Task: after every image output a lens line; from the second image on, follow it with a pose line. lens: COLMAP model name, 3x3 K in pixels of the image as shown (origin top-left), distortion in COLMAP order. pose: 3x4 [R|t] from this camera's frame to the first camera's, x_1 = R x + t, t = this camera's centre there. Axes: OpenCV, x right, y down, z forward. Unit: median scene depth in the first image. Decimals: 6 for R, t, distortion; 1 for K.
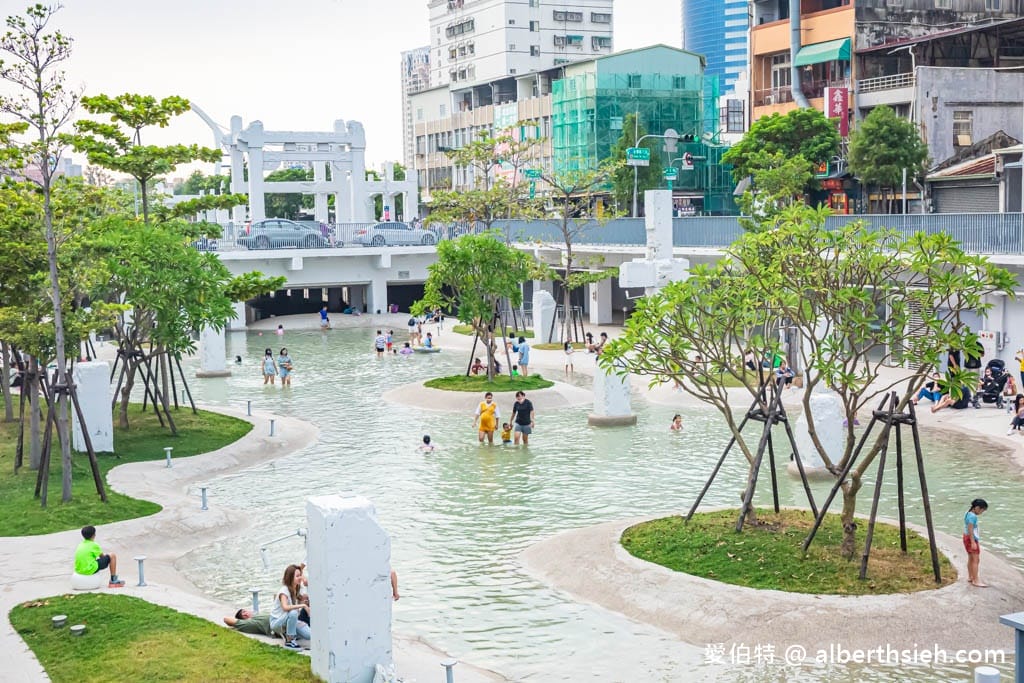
lens RADIAL K [[1437.7, 0, 512.0], [0, 1437.7, 341.5], [0, 0, 1]] dist [0.108253, 0.043911]
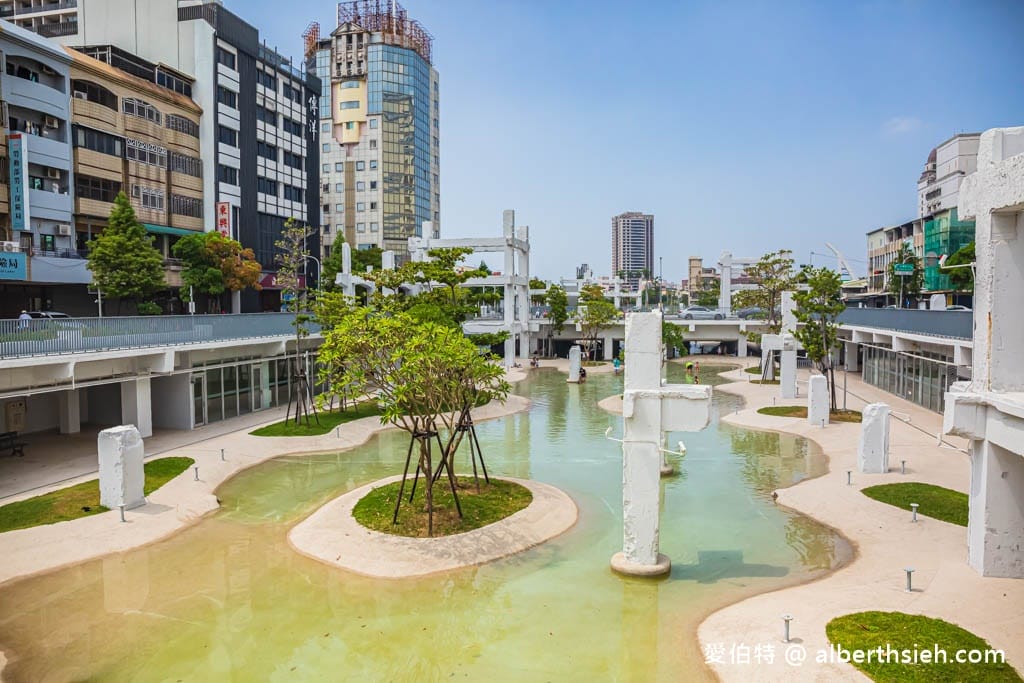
lens RADIAL K [[718.9, 0, 512.0], [0, 718.9, 341.5], [0, 0, 1]] dist [-0.051148, 0.001720]
pose [[0.765247, 0.050403, -0.641761, 0.280795], [-0.068409, 0.997652, -0.003218, -0.017971], [0.640092, 0.046365, 0.766898, 0.137286]]
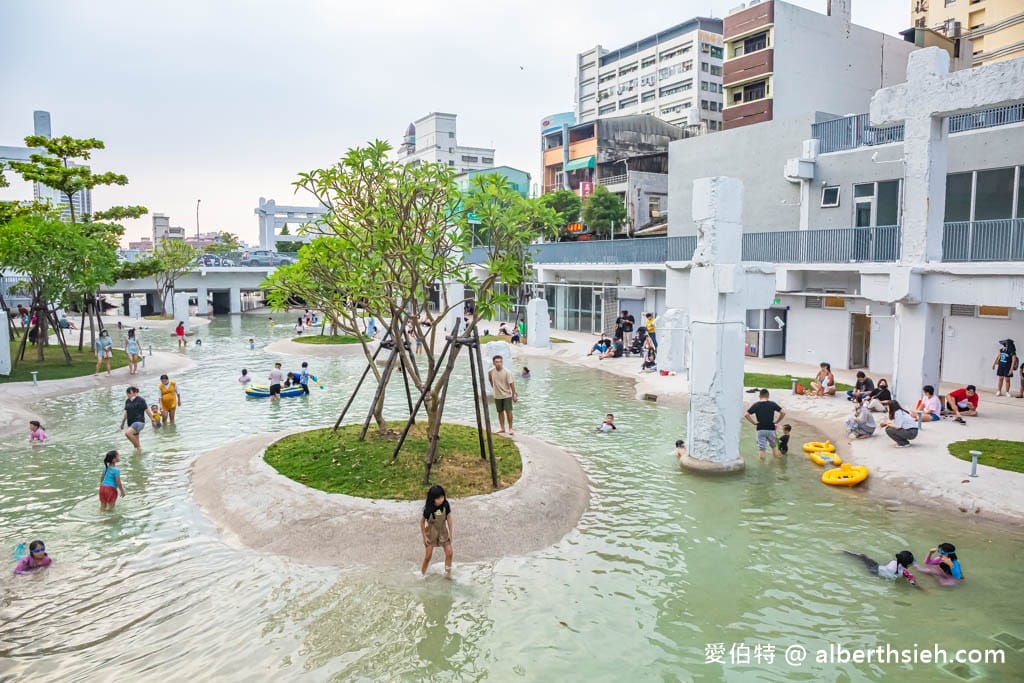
lens RADIAL K [[718.9, 0, 512.0], [0, 718.9, 341.5], [0, 0, 1]] dist [-0.051148, 0.001720]
pose [[0.997963, 0.015083, 0.061991, 0.086786], [-0.015422, 0.999869, 0.004988, 0.015984], [-0.061908, -0.005934, 0.998064, 0.143043]]
